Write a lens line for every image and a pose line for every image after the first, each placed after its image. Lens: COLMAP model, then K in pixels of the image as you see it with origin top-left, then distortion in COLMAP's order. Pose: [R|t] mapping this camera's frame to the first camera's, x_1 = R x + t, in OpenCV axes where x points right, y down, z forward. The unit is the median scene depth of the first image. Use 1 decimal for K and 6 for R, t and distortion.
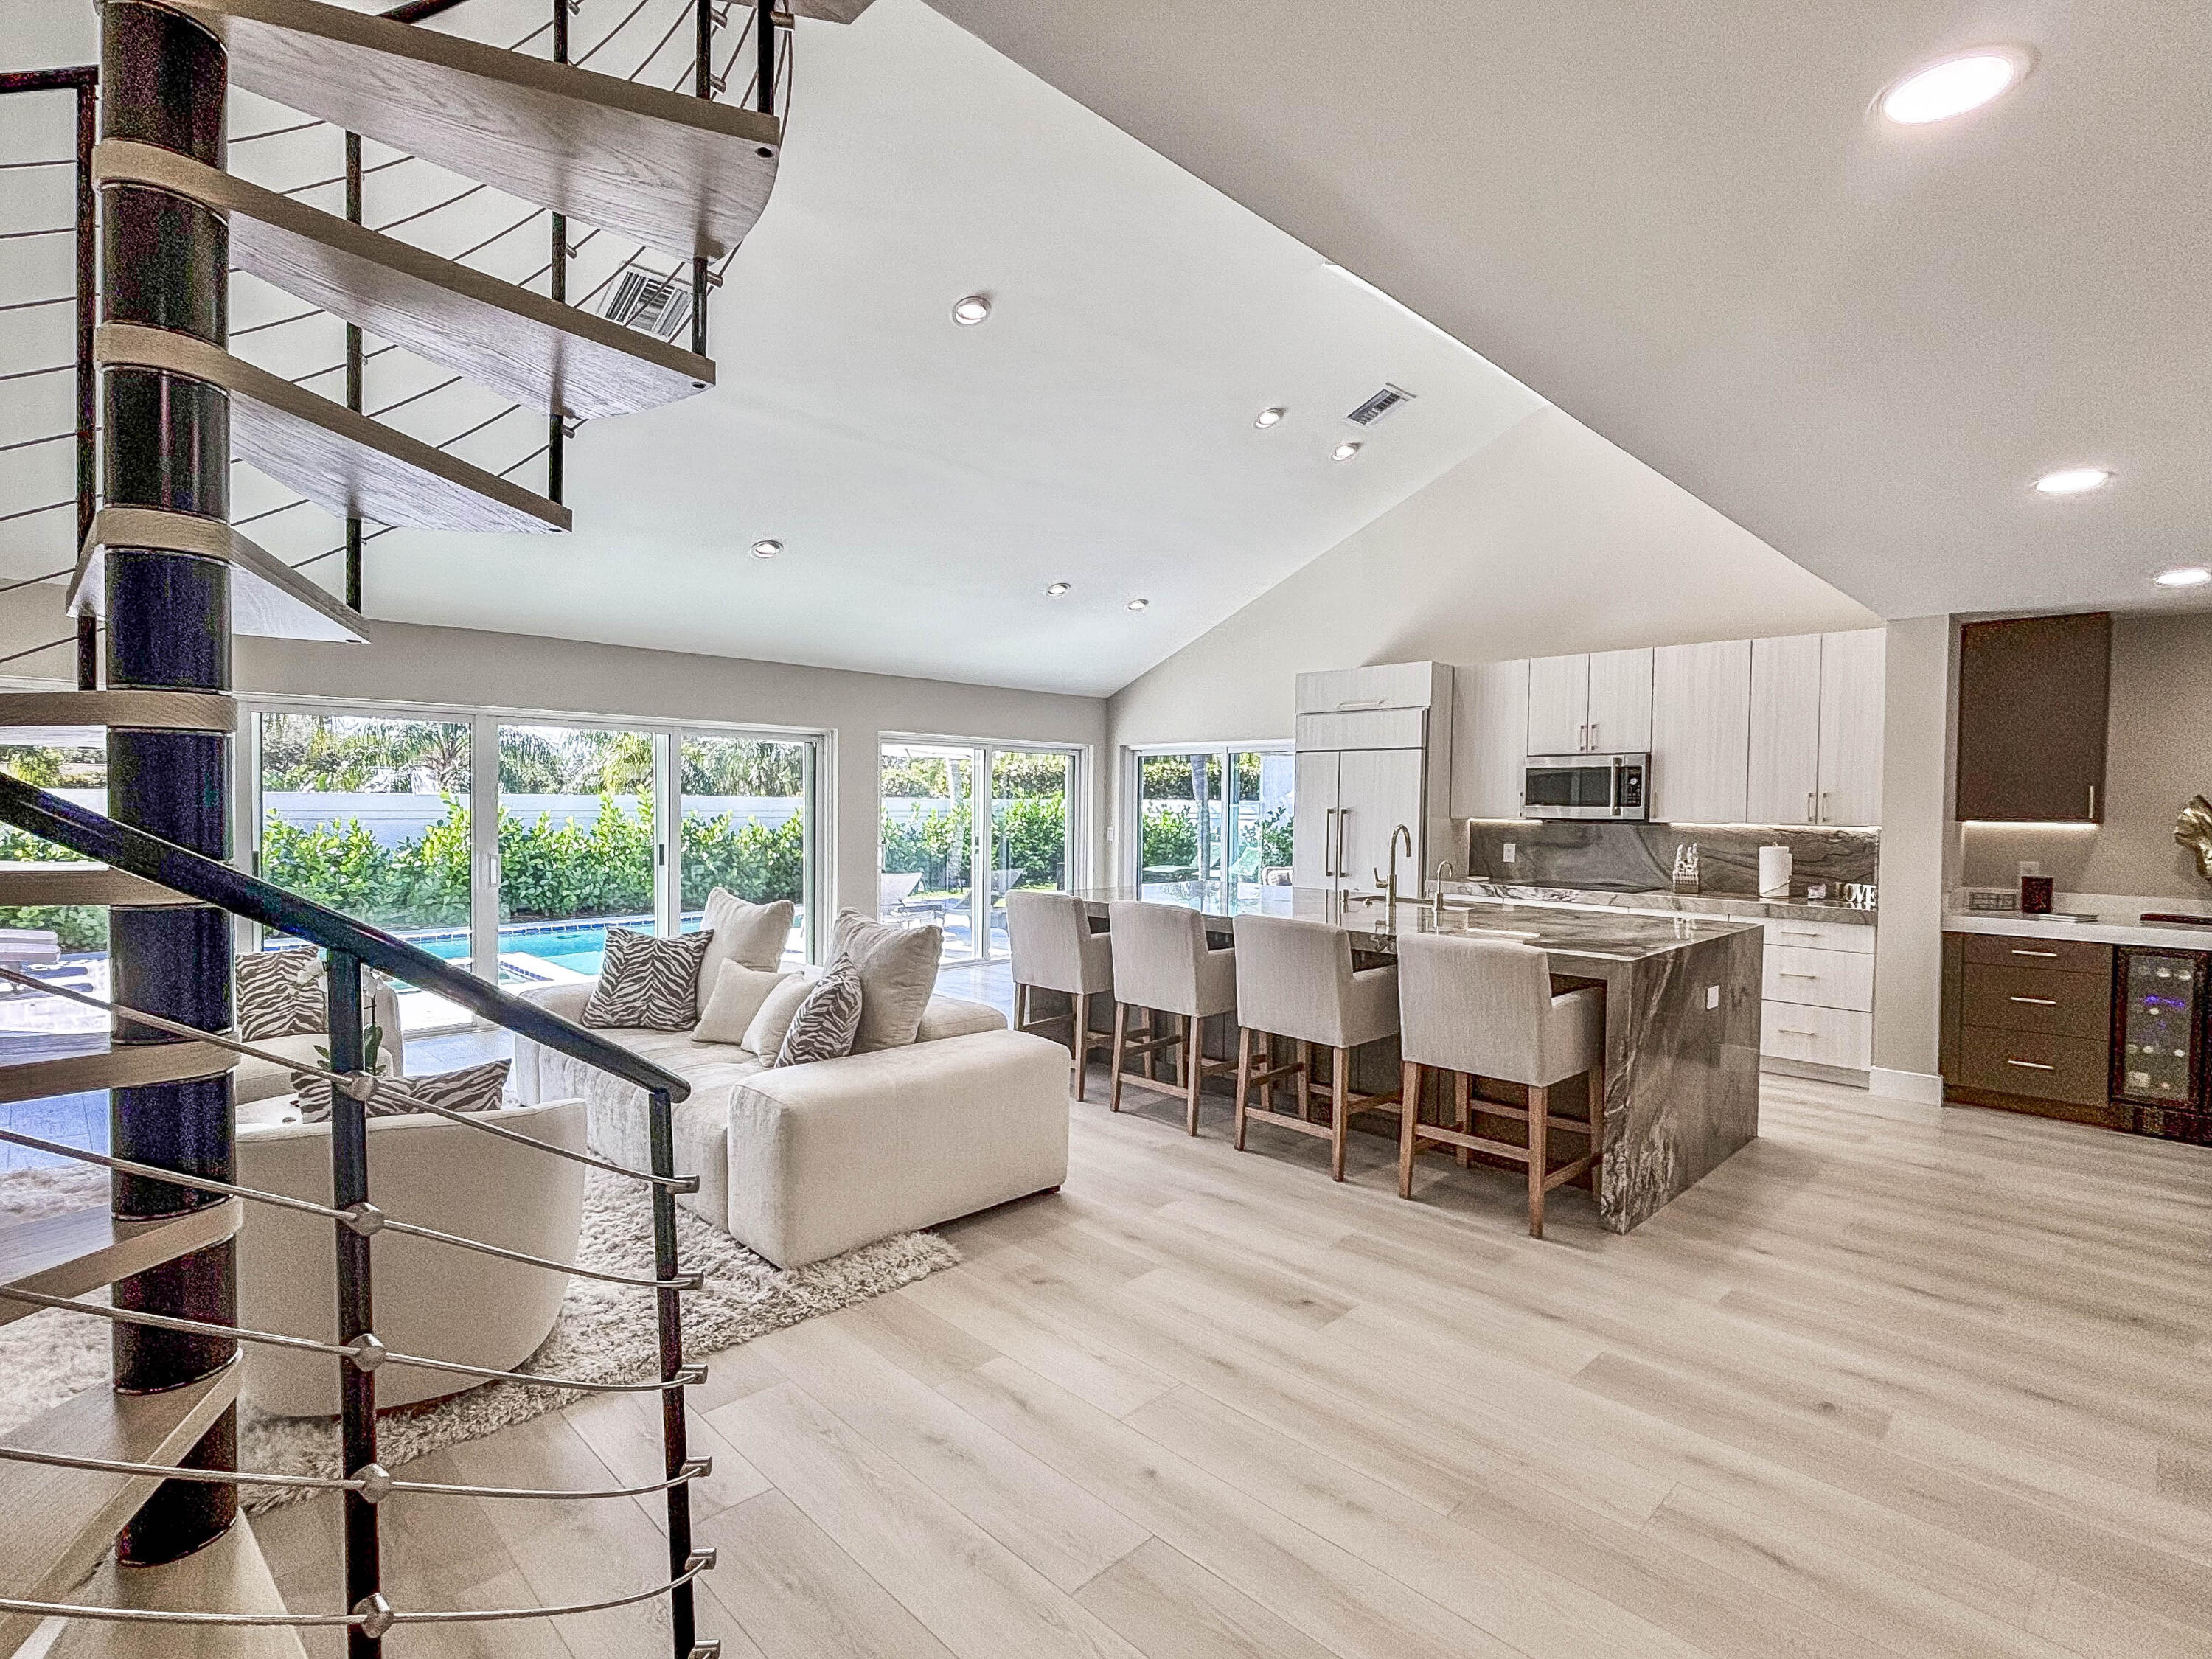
lens RADIAL K [[1073.3, 0, 1111.4], [0, 1073.3, 831.1], [0, 0, 1]] dist [0.000087, 0.000081]
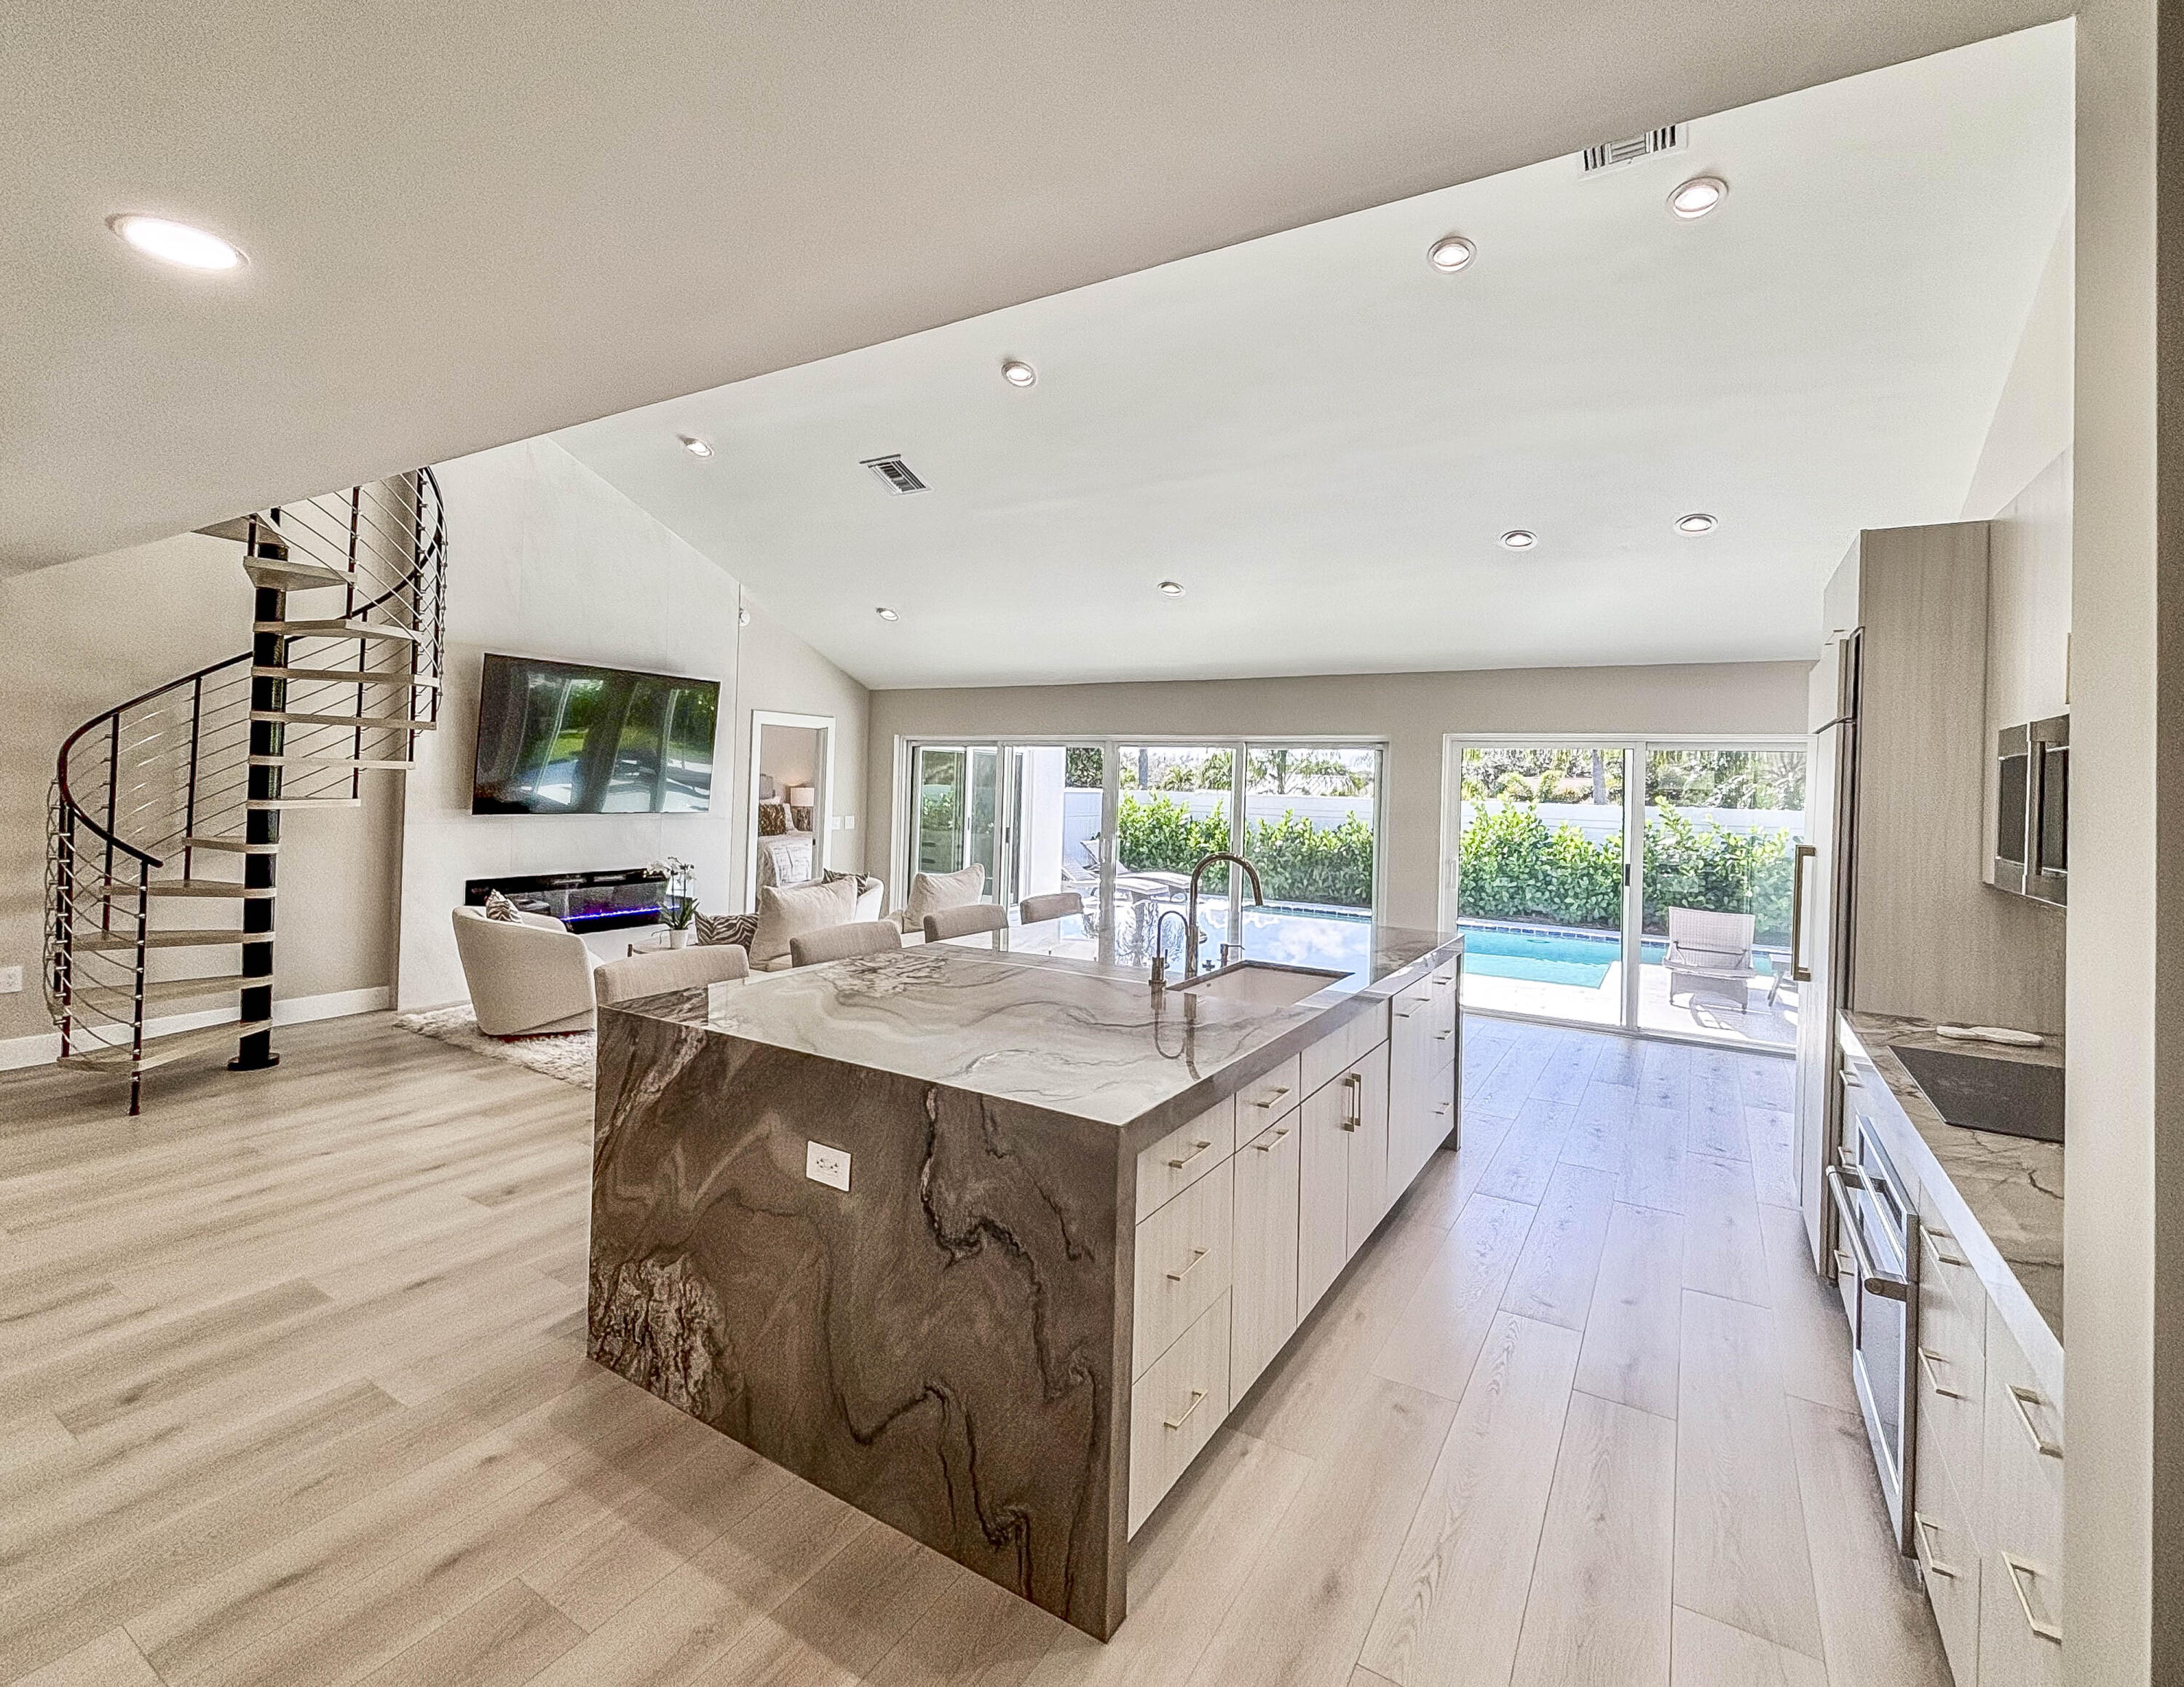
lens RADIAL K [[1016.3, 0, 1046.9], [0, 1016.3, 768.4], [0, 0, 1]] dist [0.002325, 0.000098]
pose [[0.215480, -0.016423, -0.976370, 1.294852], [-0.052943, 0.998191, -0.028474, -0.054024], [0.975072, 0.057828, 0.214221, 1.146308]]
